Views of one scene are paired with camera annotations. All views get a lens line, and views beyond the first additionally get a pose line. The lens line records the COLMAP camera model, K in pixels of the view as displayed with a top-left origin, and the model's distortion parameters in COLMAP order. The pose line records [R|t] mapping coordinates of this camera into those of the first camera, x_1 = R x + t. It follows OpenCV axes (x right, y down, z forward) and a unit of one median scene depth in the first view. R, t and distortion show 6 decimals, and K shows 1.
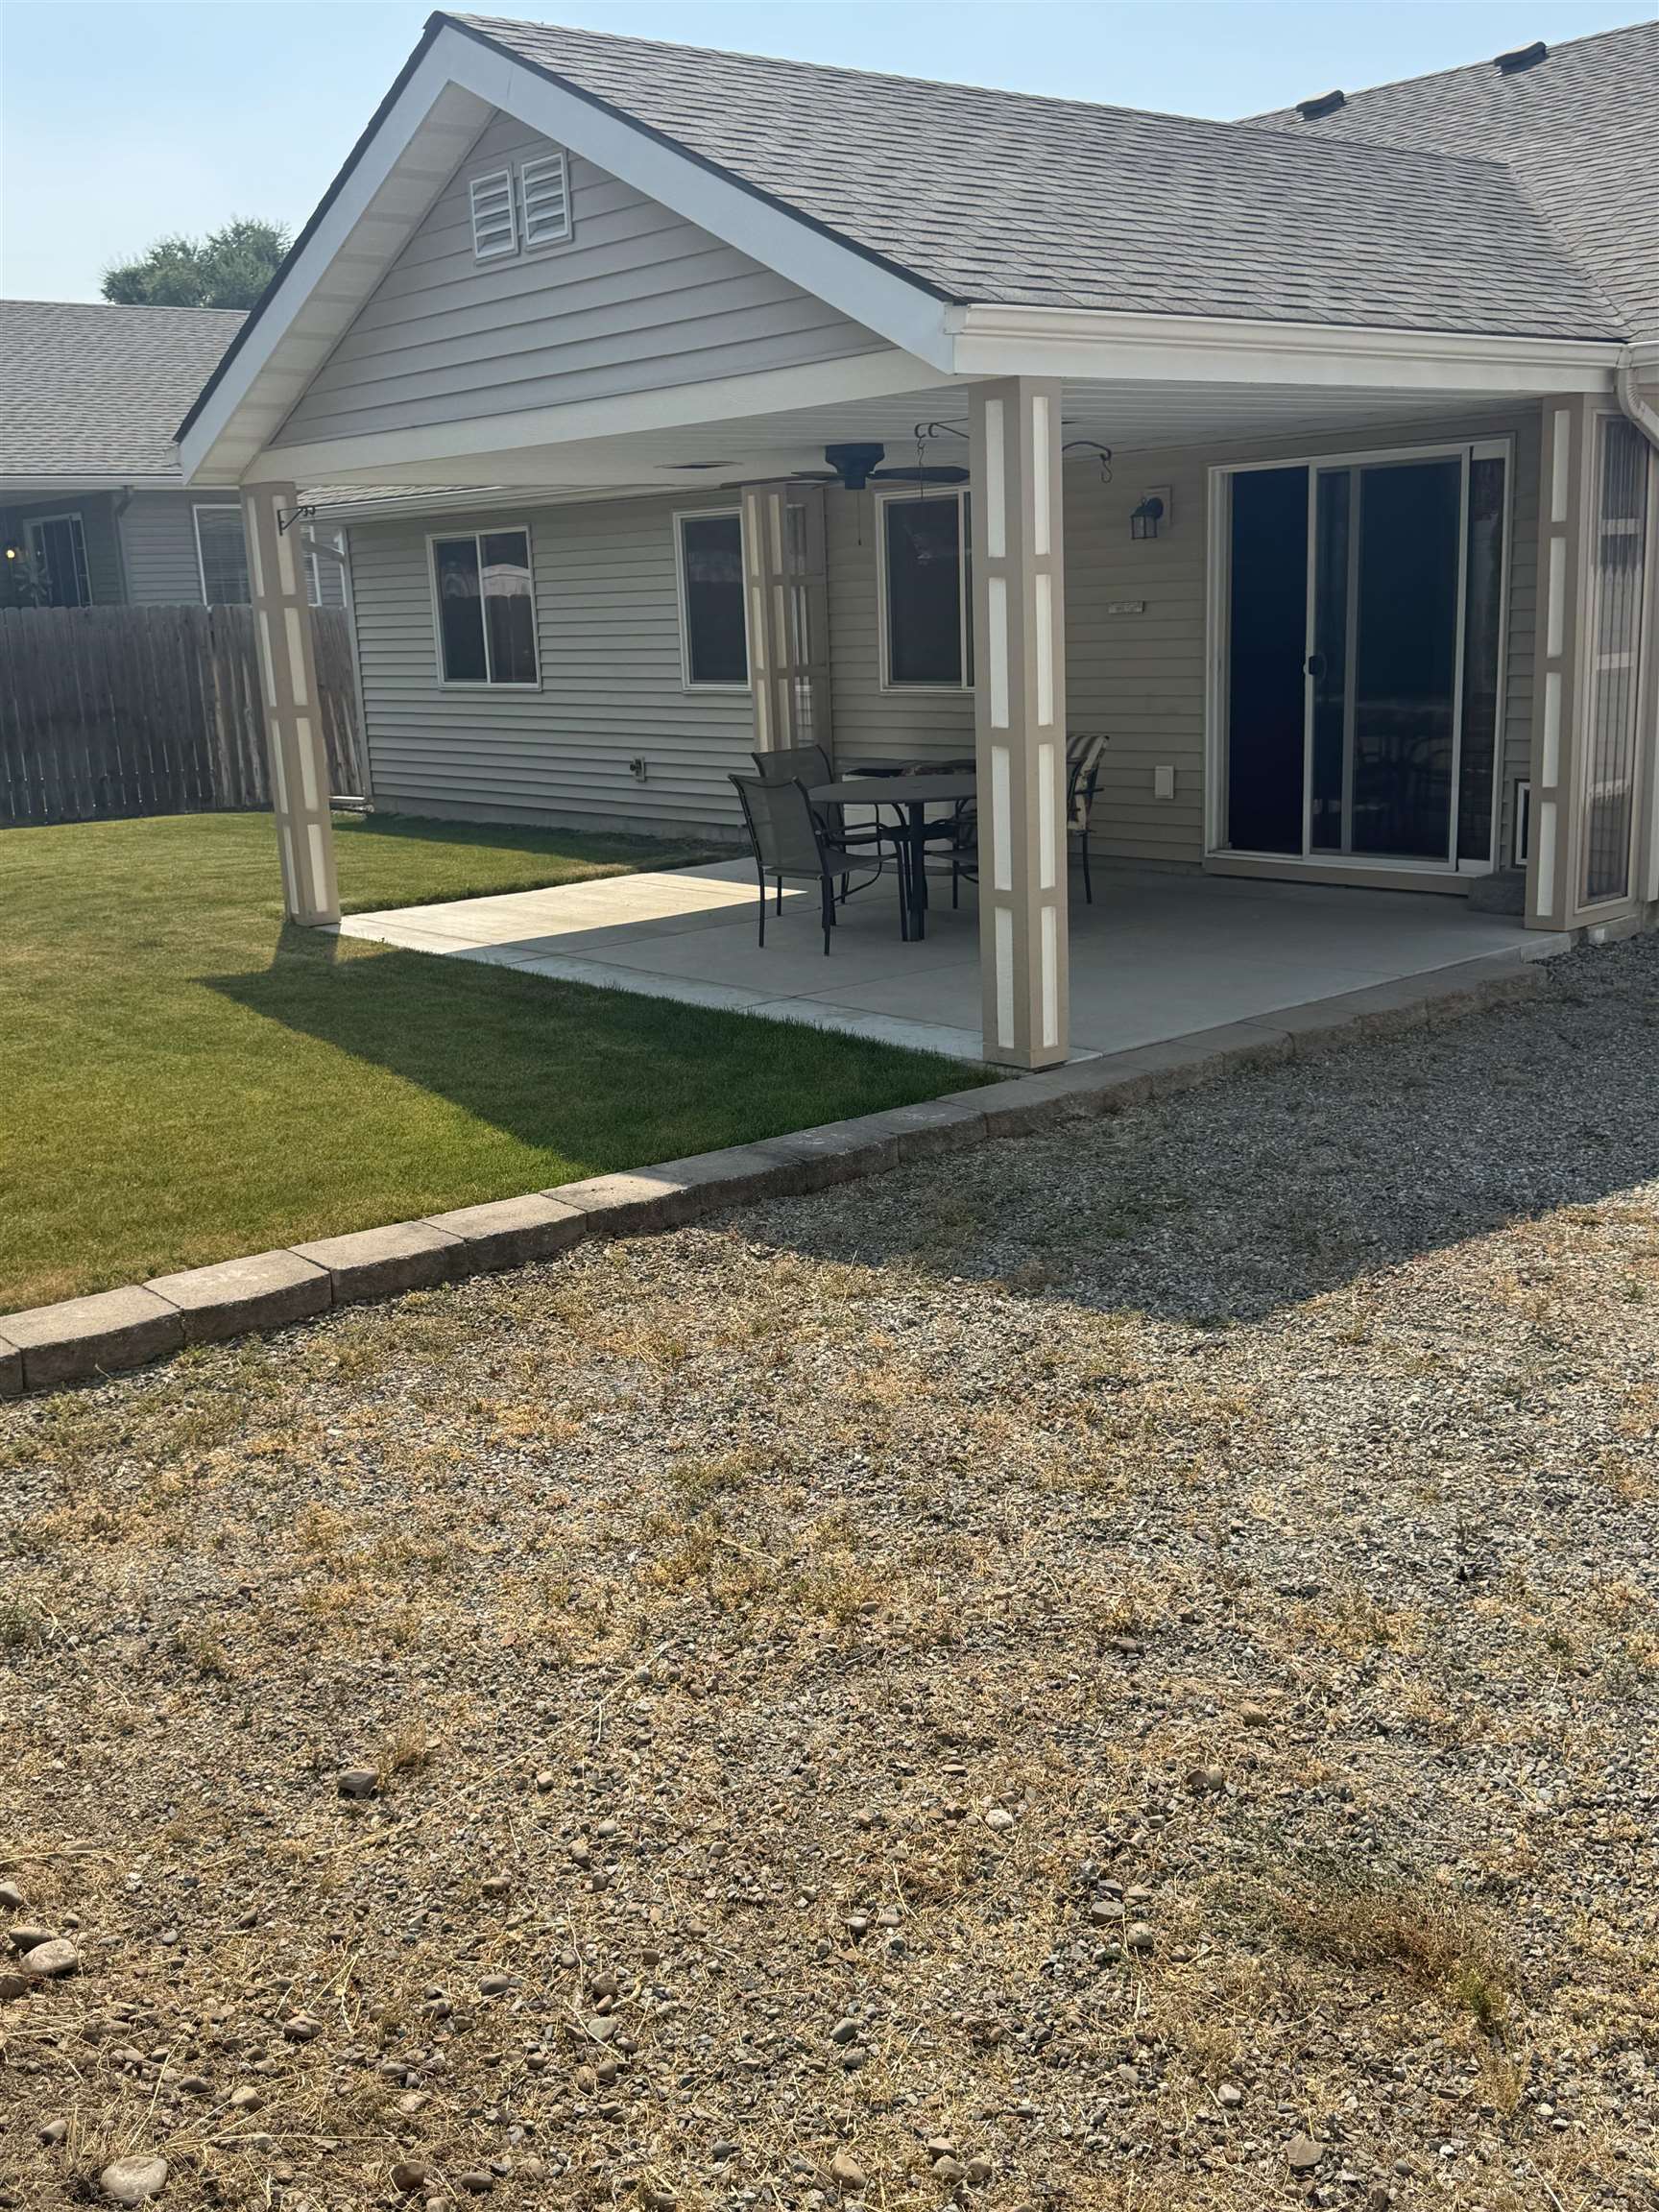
lens RADIAL K [[2214.5, 0, 824.5], [0, 2214.5, 1113.1], [0, 0, 1]] dist [0.198375, -0.458082]
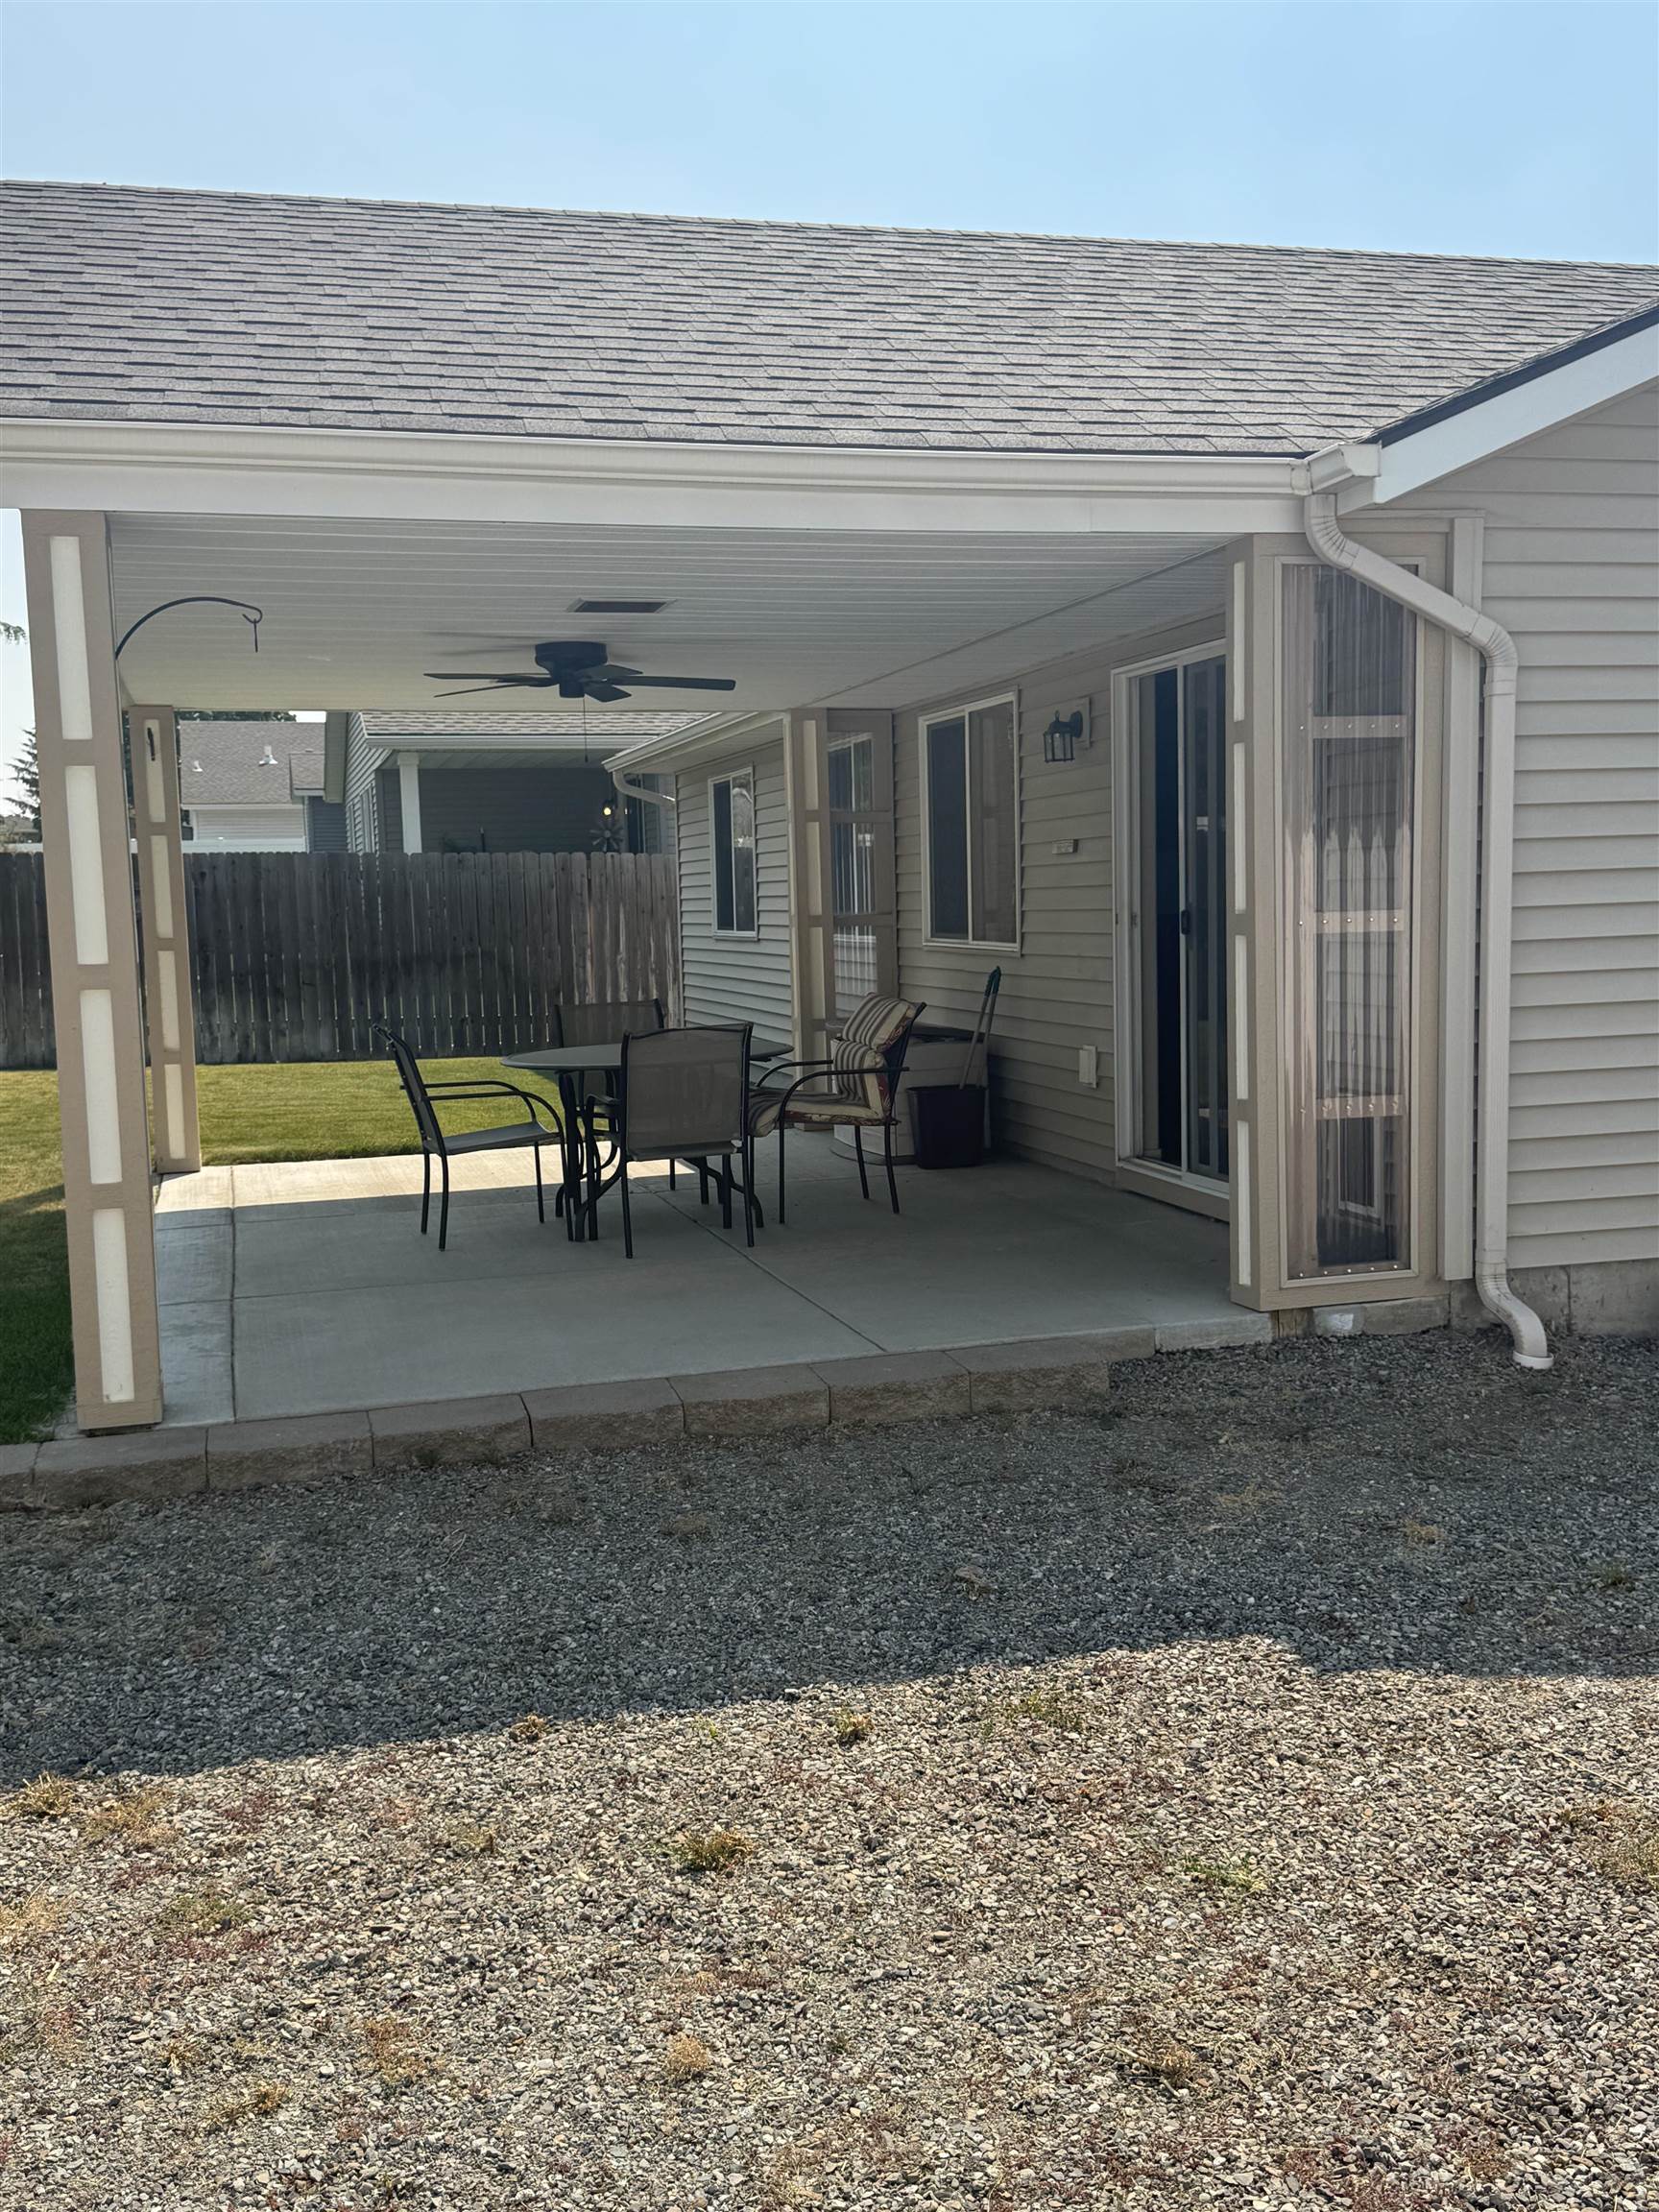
lens RADIAL K [[2214.5, 0, 824.5], [0, 2214.5, 1113.1], [0, 0, 1]] dist [0.198375, -0.458082]
pose [[0.911041, 0.060768, -0.407814, 0.337293], [-0.107774, 0.989790, -0.093276, -0.044432], [0.397982, 0.128930, 0.908288, 0.233939]]
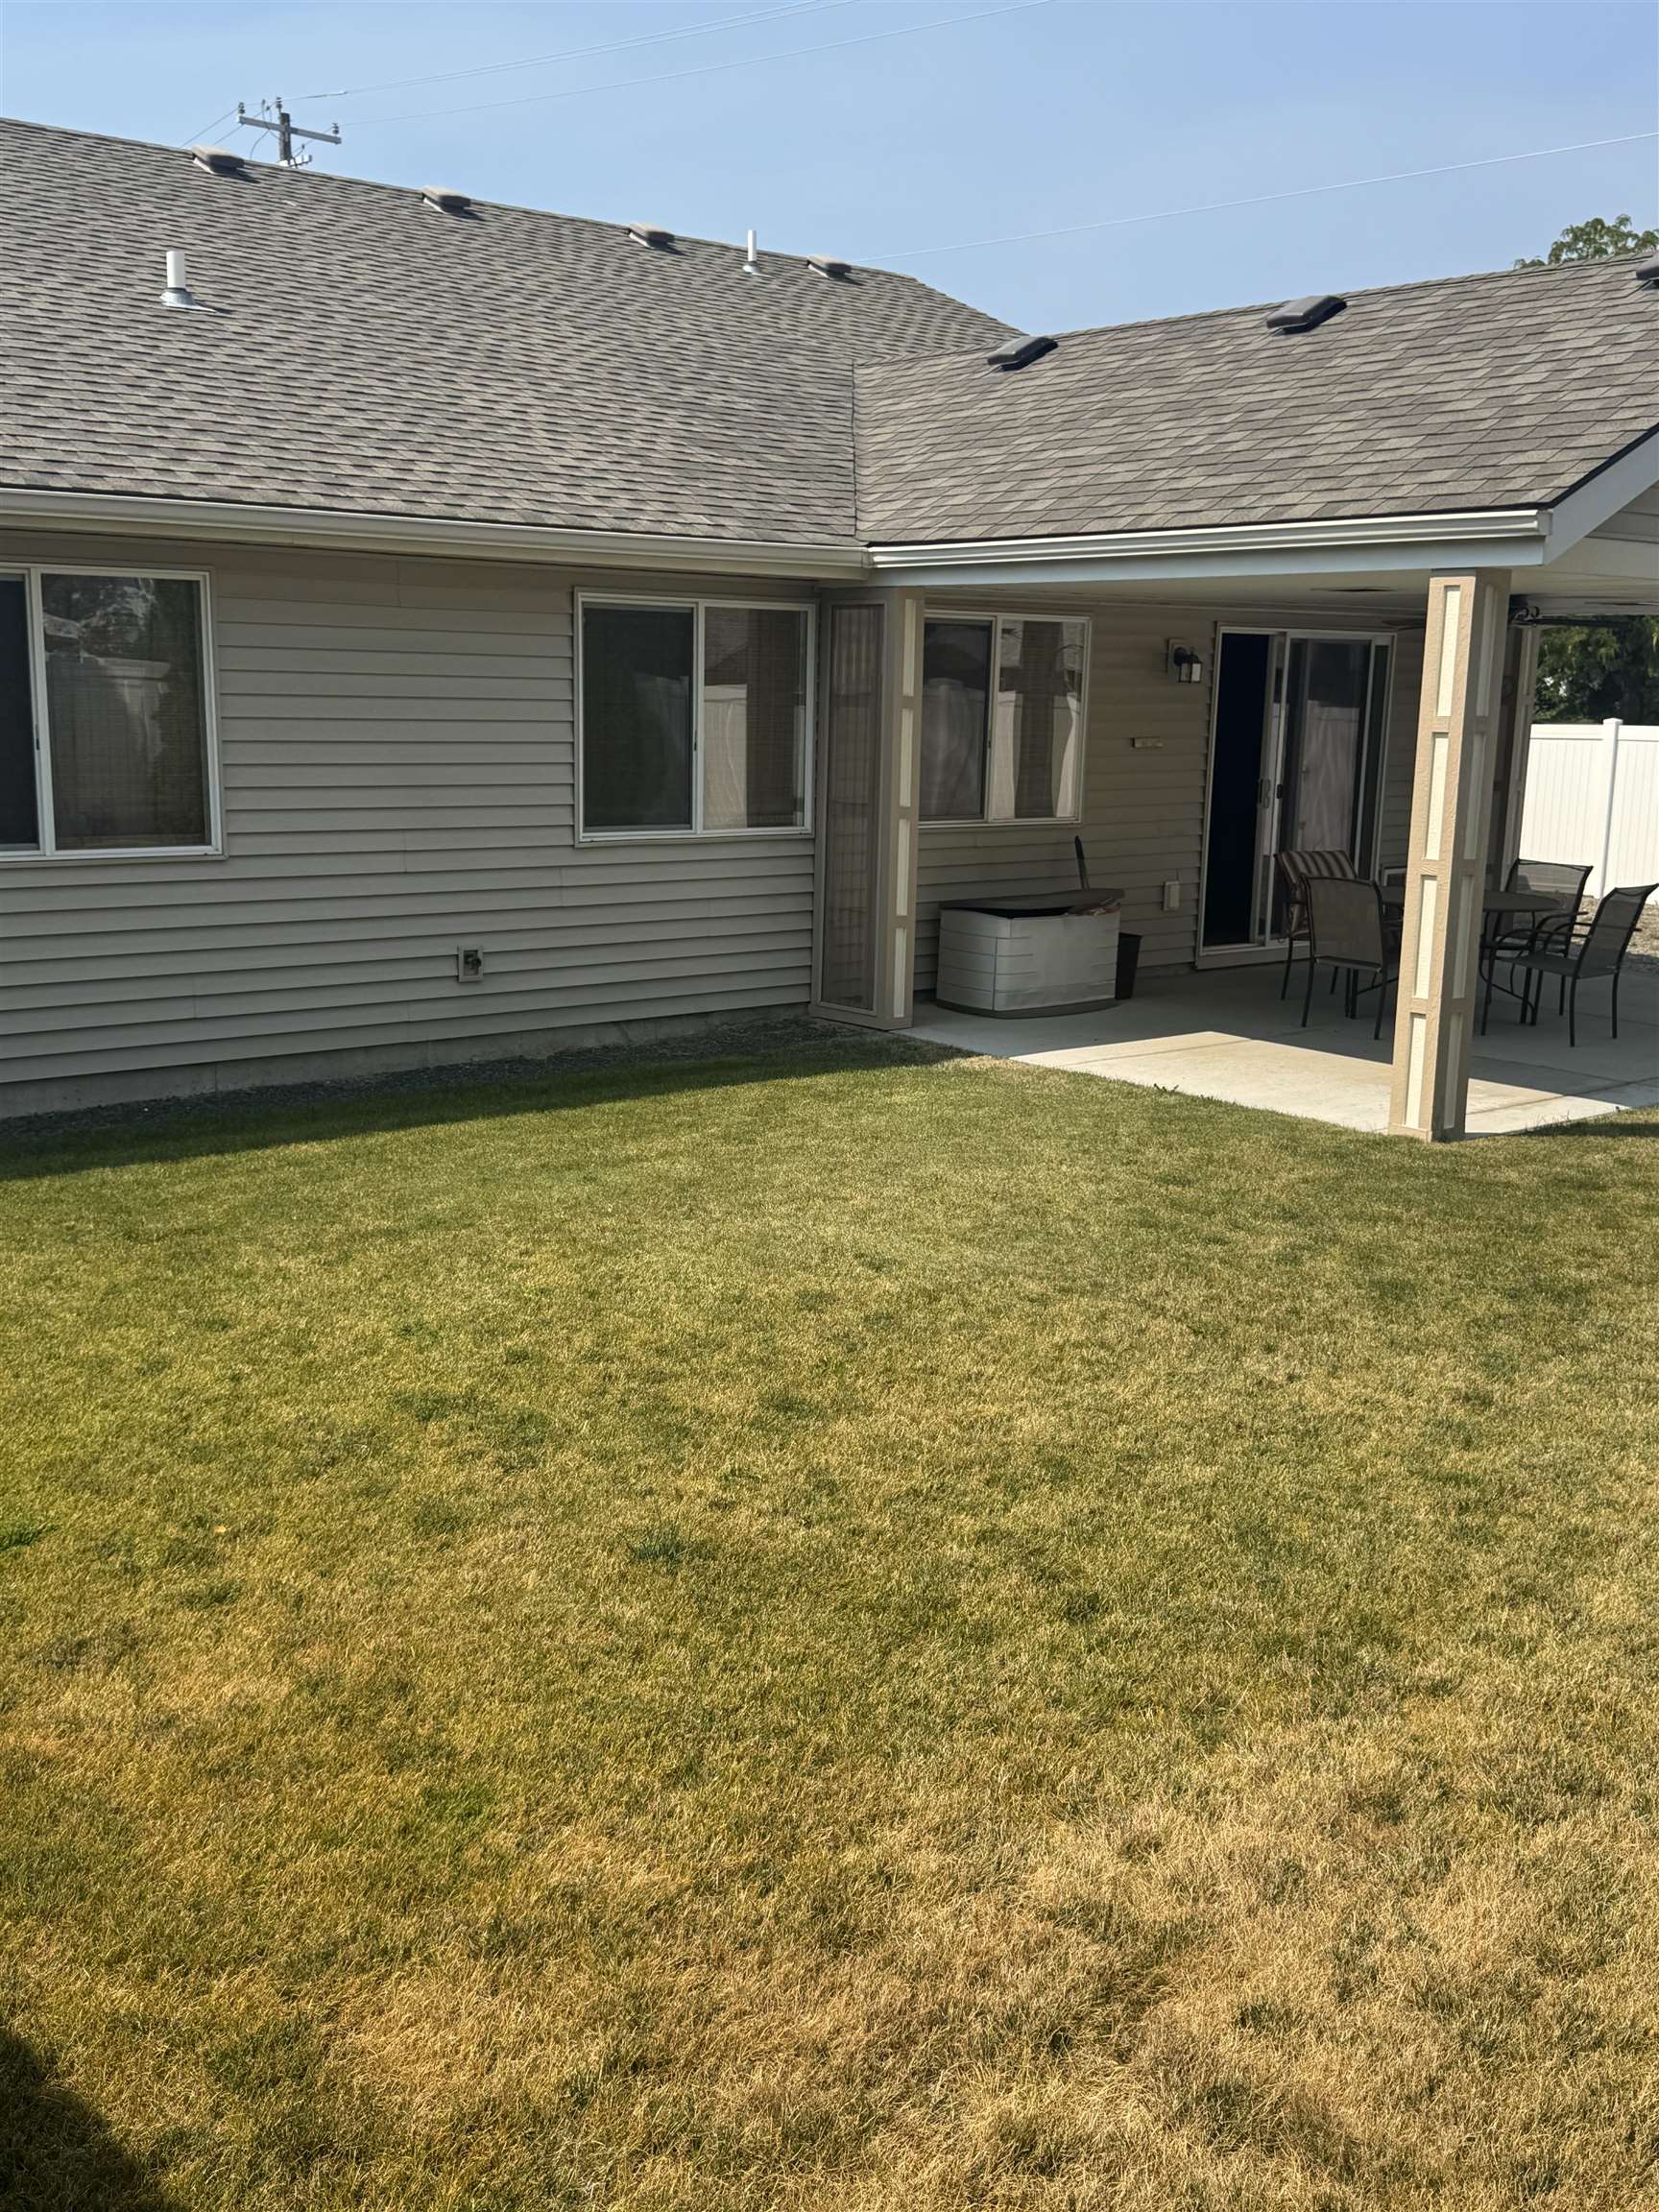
lens RADIAL K [[2214.5, 0, 824.5], [0, 2214.5, 1113.1], [0, 0, 1]] dist [0.198375, -0.458082]
pose [[-0.035592, -0.145503, 0.988717, -0.865157], [0.216268, 0.964779, 0.149766, -0.218938], [-0.975685, 0.219159, -0.002871, 1.060304]]
